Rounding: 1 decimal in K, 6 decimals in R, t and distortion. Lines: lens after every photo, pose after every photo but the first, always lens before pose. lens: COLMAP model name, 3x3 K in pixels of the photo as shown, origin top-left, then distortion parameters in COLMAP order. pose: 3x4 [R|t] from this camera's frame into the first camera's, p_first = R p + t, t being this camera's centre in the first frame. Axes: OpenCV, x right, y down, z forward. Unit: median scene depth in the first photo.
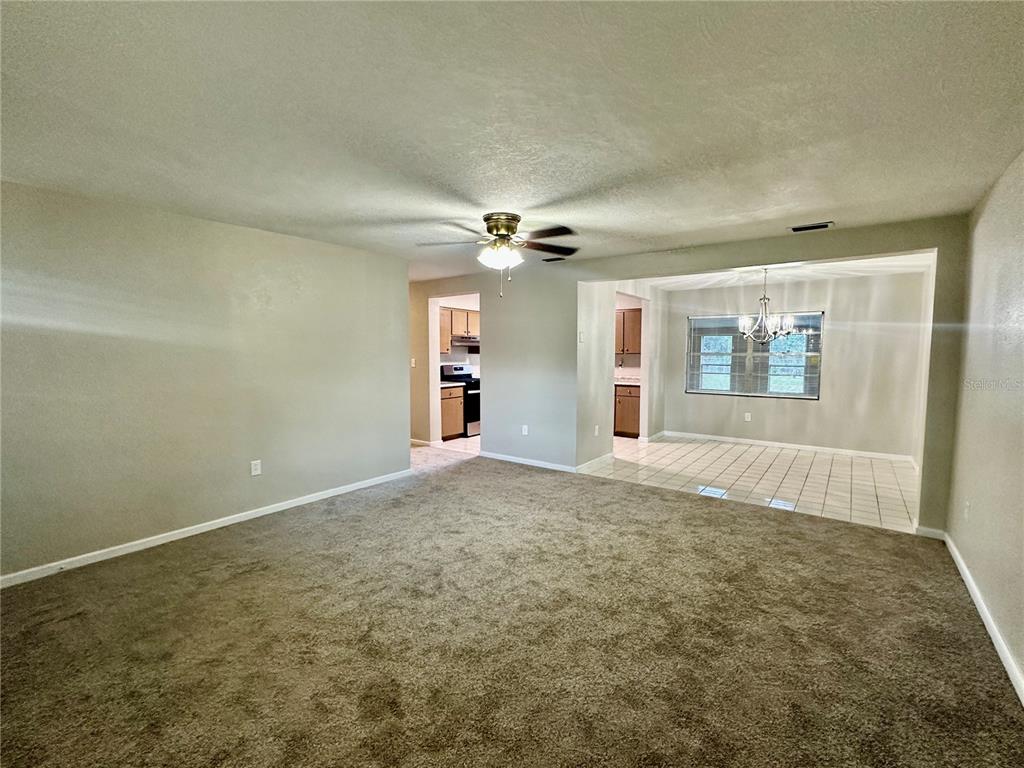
lens RADIAL K [[452.5, 0, 516.5], [0, 452.5, 382.7], [0, 0, 1]] dist [0.002893, 0.000538]
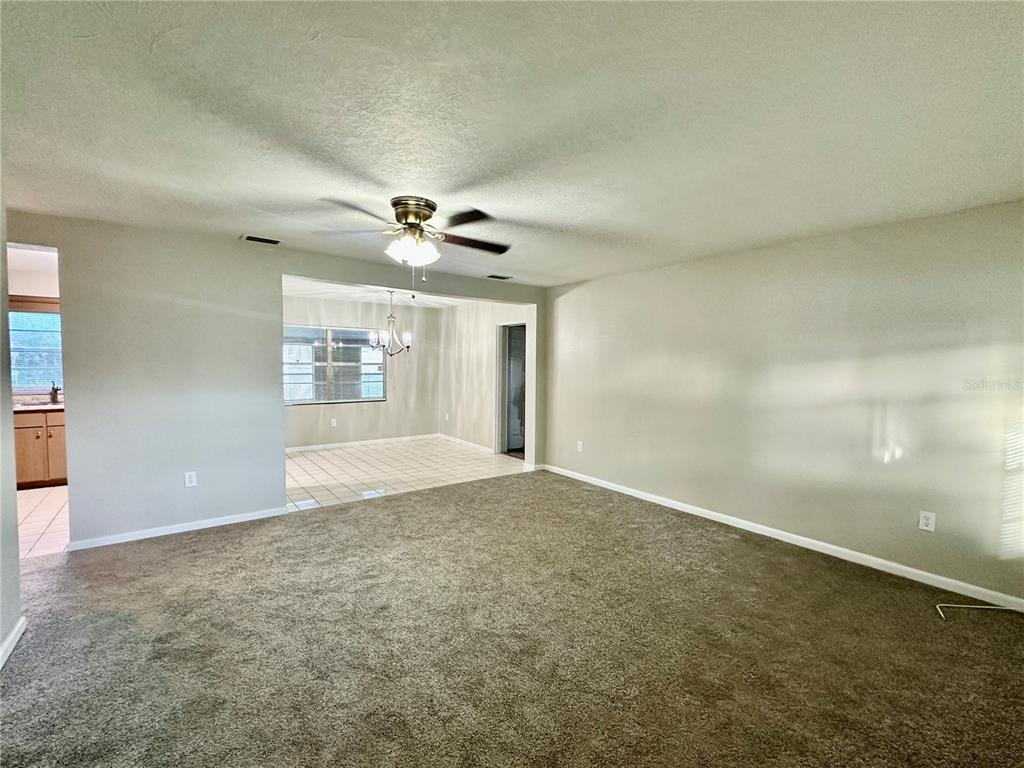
lens RADIAL K [[452.5, 0, 510.6], [0, 452.5, 378.9], [0, 0, 1]] dist [0.002893, 0.000538]
pose [[0.293841, -0.031520, 0.955334, -0.599217], [0.057016, 0.998255, 0.015399, -0.031310], [-0.954152, 0.049944, 0.295125, 0.449217]]
